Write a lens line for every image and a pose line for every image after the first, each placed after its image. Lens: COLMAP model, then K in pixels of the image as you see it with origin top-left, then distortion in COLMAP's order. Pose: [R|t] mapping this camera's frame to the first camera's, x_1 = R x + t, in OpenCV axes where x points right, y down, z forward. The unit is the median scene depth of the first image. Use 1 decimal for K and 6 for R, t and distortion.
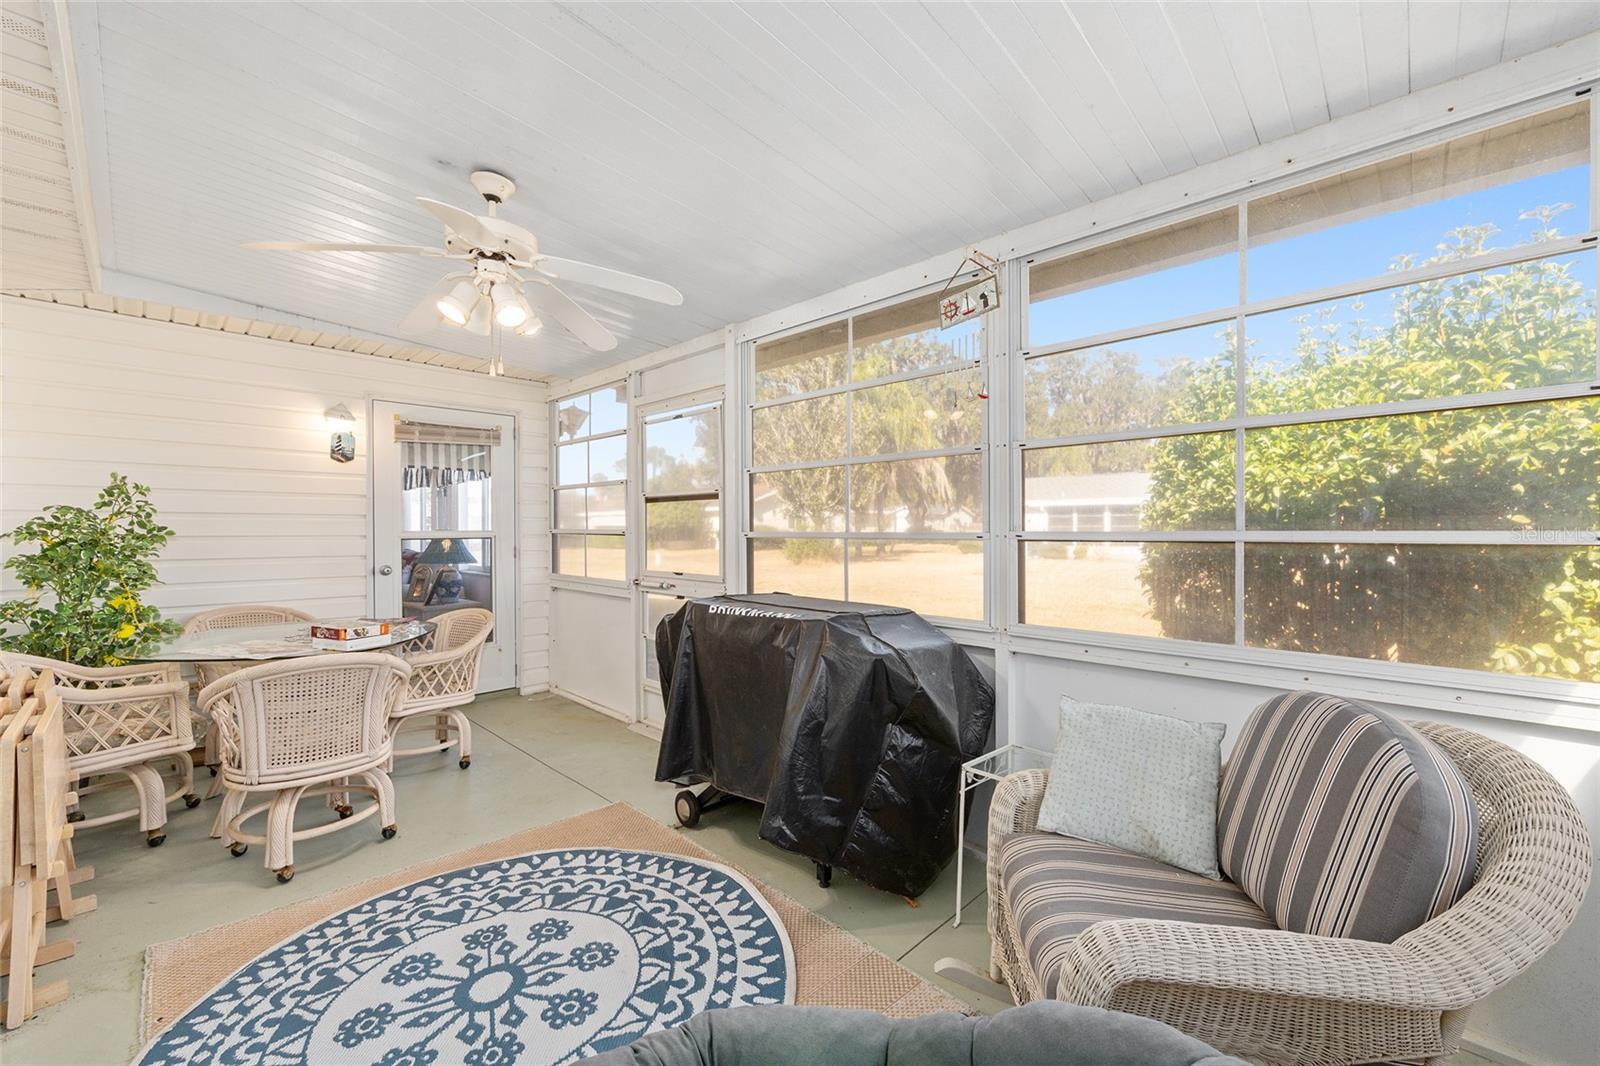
lens RADIAL K [[660.1, 0, 802.8], [0, 660.1, 532.1], [0, 0, 1]] dist [-0.002725, 0.000026]
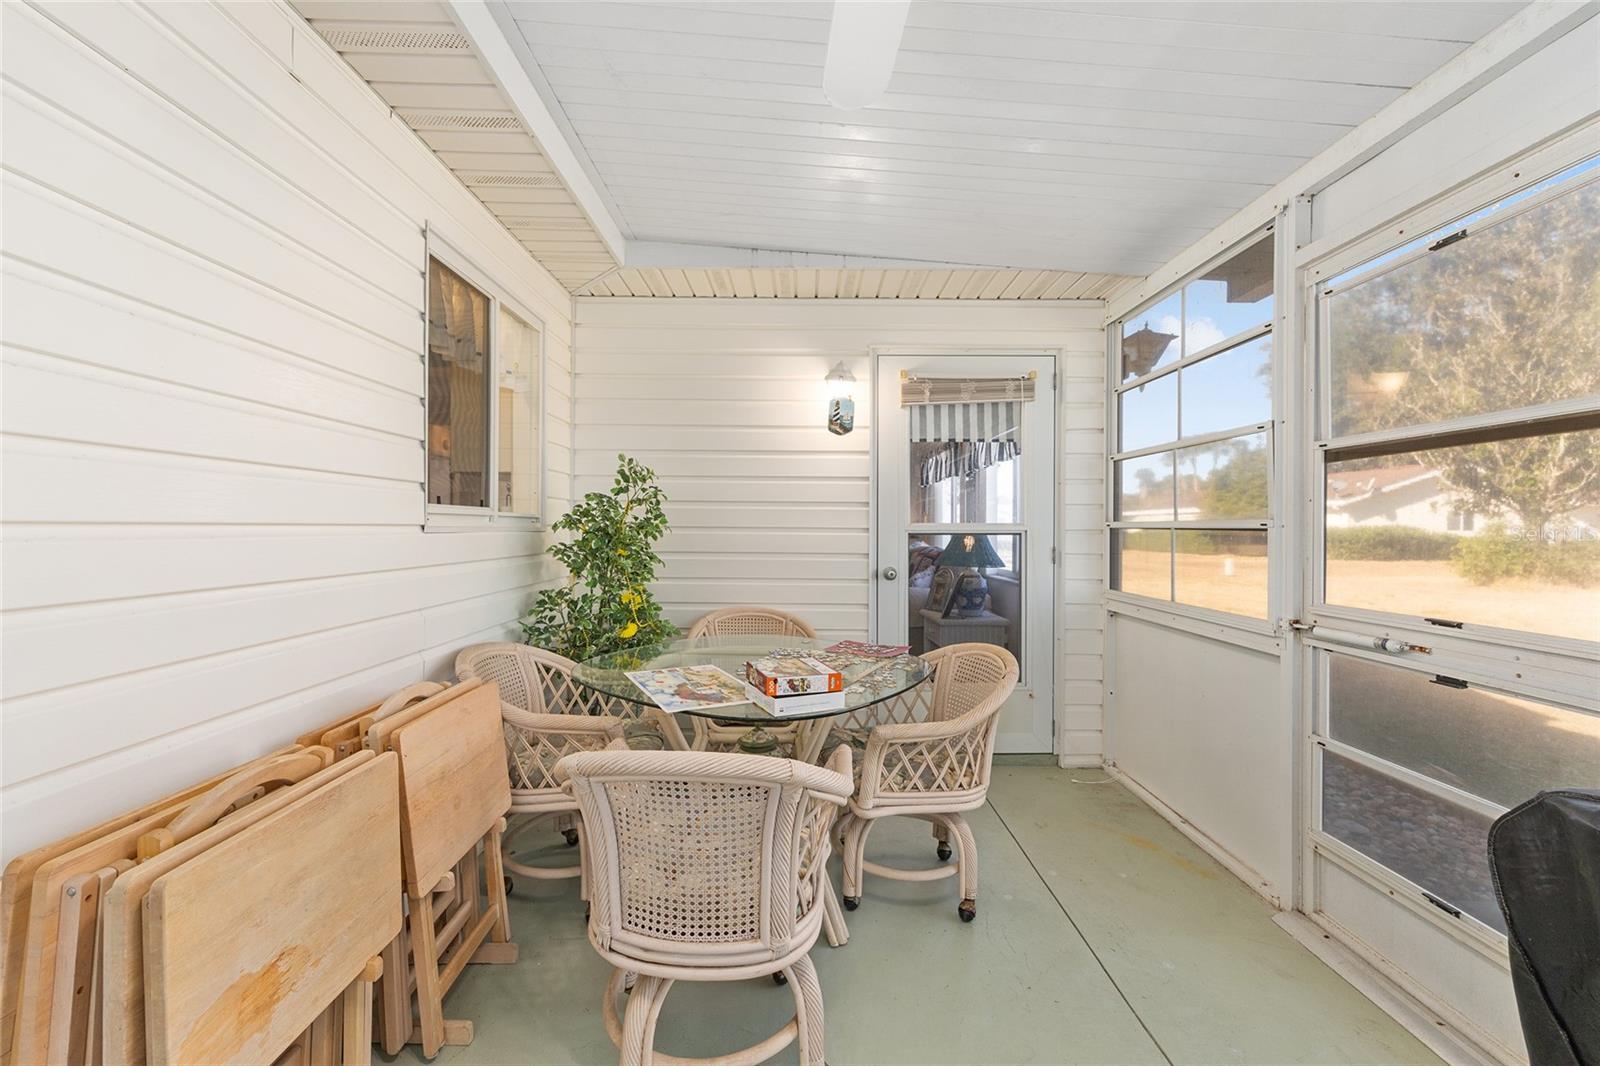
lens RADIAL K [[660.1, 0, 800.4], [0, 660.1, 528.5], [0, 0, 1]] dist [-0.002725, 0.000026]
pose [[0.712593, 0.006192, -0.701551, -0.154205], [-0.010379, 0.999945, -0.001717, 0.007199], [0.701501, 0.008505, 0.712617, 0.351139]]
